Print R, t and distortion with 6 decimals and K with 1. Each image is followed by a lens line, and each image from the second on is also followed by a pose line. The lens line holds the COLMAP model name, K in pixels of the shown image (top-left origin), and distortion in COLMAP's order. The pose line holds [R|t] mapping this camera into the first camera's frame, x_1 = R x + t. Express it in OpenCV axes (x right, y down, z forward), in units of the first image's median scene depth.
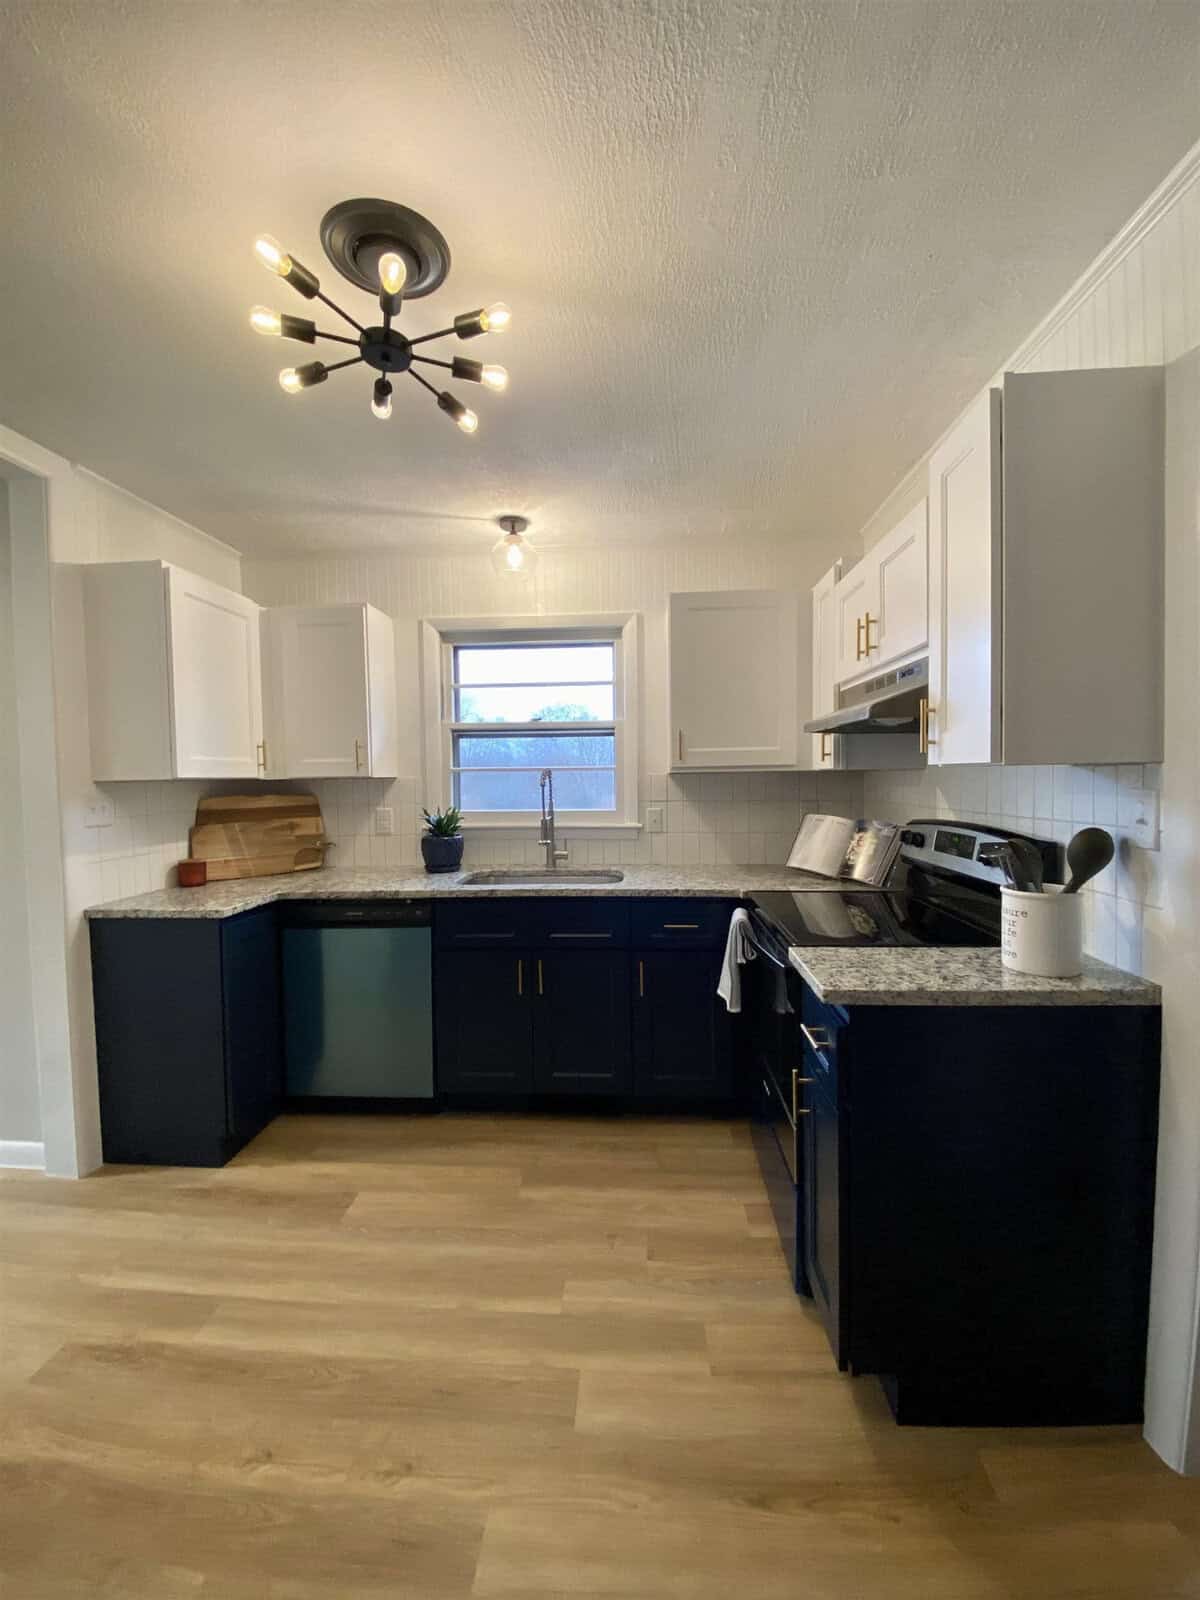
lens RADIAL K [[662.0, 0, 600.8], [0, 662.0, 794.5], [0, 0, 1]] dist [0.001929, -0.000044]
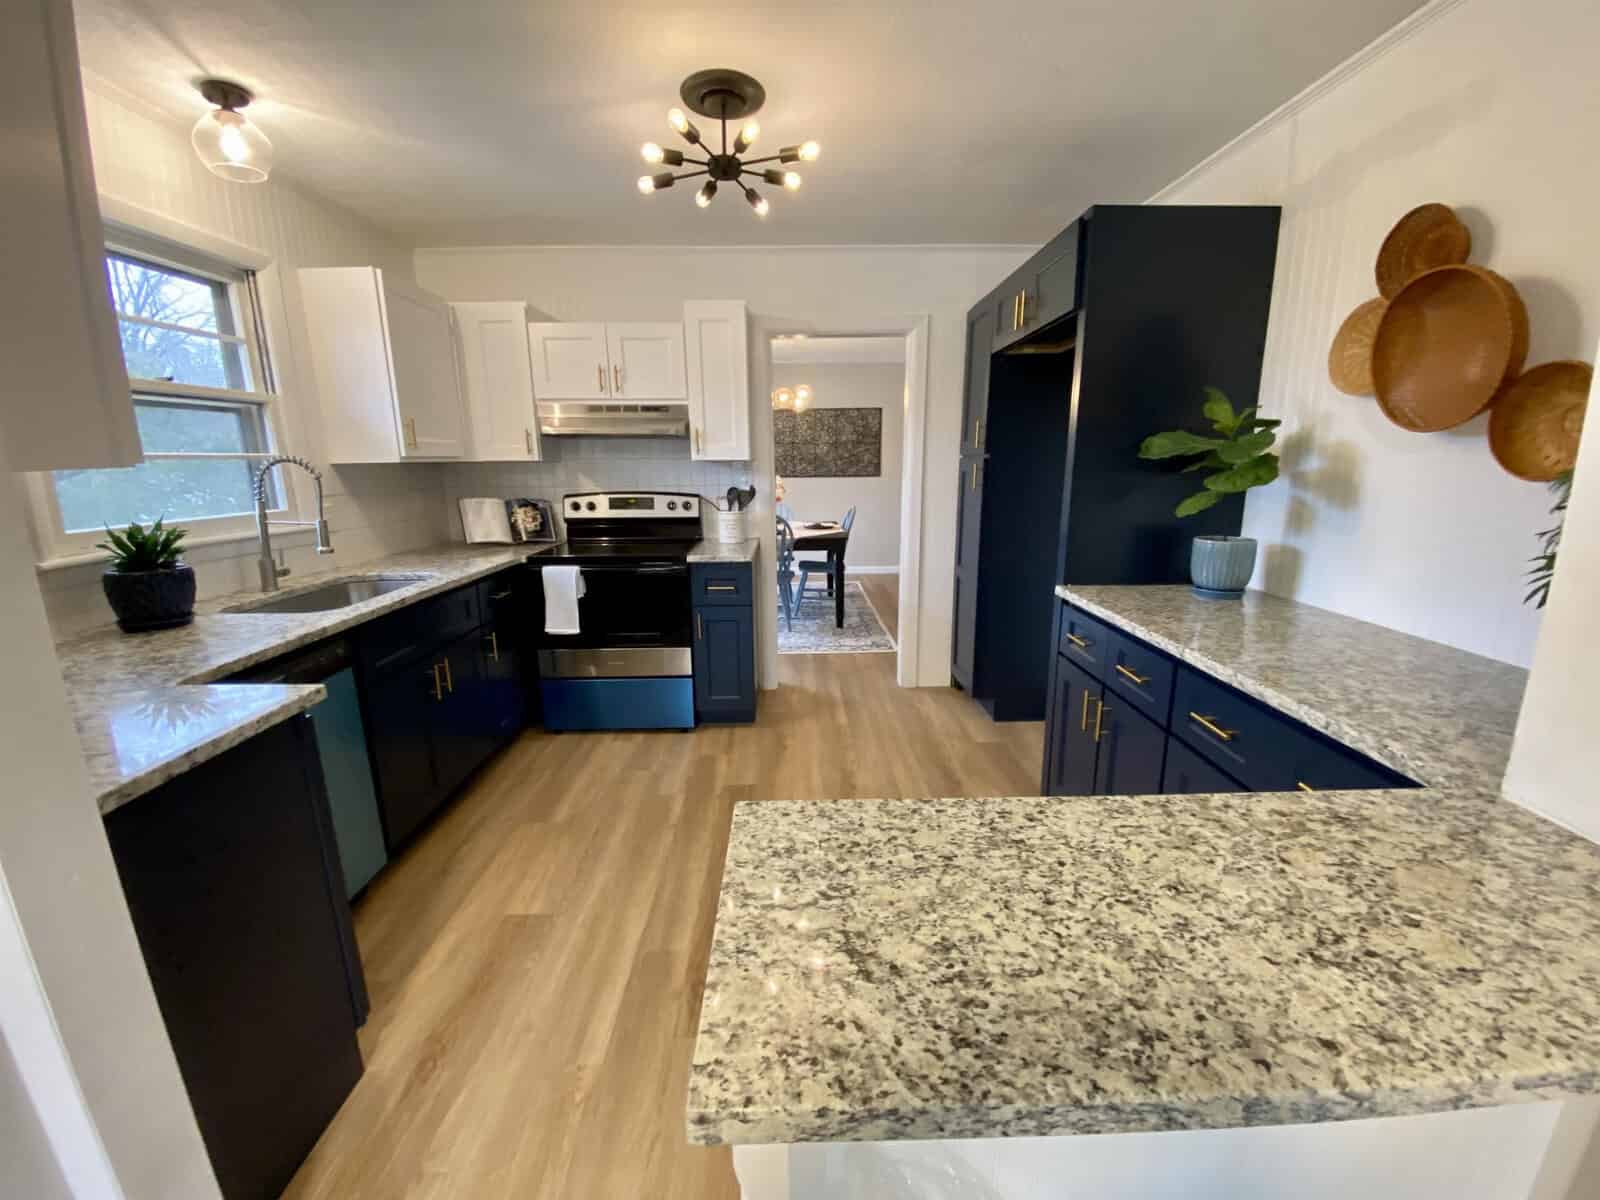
lens RADIAL K [[619.9, 0, 799.9], [0, 619.9, 596.2], [0, 0, 1]] dist [-0.031772, 0.000059]
pose [[-0.085690, -0.193197, 0.977411, -1.118317], [0.033911, 0.979885, 0.196659, 0.001556], [-0.995745, 0.049996, -0.077415, 0.605521]]
